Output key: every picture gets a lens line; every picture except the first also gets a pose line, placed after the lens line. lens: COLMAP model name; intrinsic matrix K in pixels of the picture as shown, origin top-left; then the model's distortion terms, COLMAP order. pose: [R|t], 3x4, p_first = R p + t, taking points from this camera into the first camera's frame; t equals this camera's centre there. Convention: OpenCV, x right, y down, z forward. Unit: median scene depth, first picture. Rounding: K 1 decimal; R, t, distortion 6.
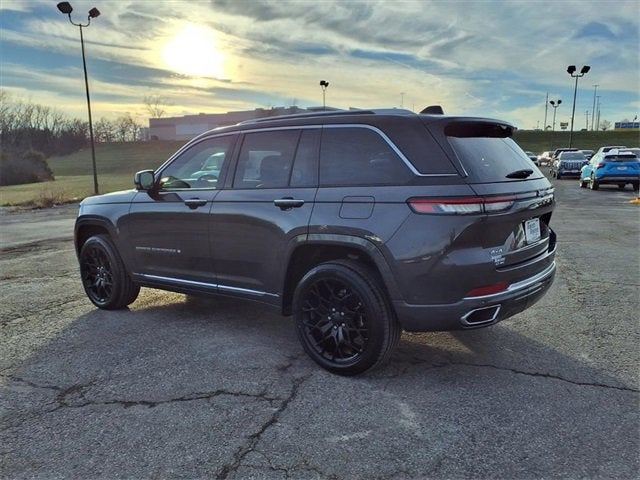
lens RADIAL K [[525.8, 0, 320.7], [0, 525.8, 238.8], [0, 0, 1]] dist [0.012657, -0.012390]
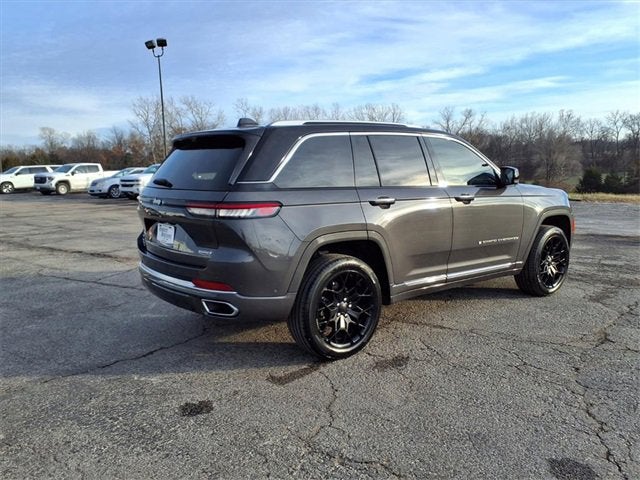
lens RADIAL K [[518.5, 0, 316.9], [0, 518.5, 232.8], [0, 0, 1]] dist [0.004758, -0.008669]
pose [[-0.228711, 0.152953, -0.961403, 1.348465], [-0.114062, 0.976567, 0.182500, -0.251107], [0.966789, 0.151399, -0.205906, 1.498801]]
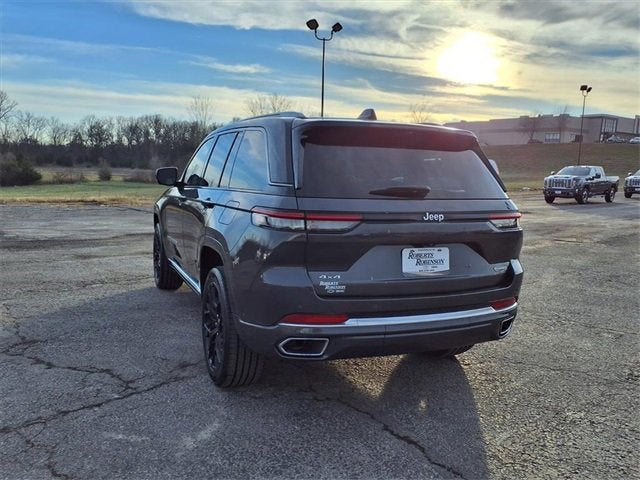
lens RADIAL K [[528.1, 0, 324.3], [0, 528.1, 236.9], [0, 0, 1]] dist [0.011198, -0.010301]
pose [[0.886886, 0.109372, -0.448855, 0.609682], [-0.117512, 0.993023, 0.009779, -0.042736], [0.446793, 0.044073, 0.893551, 0.194237]]
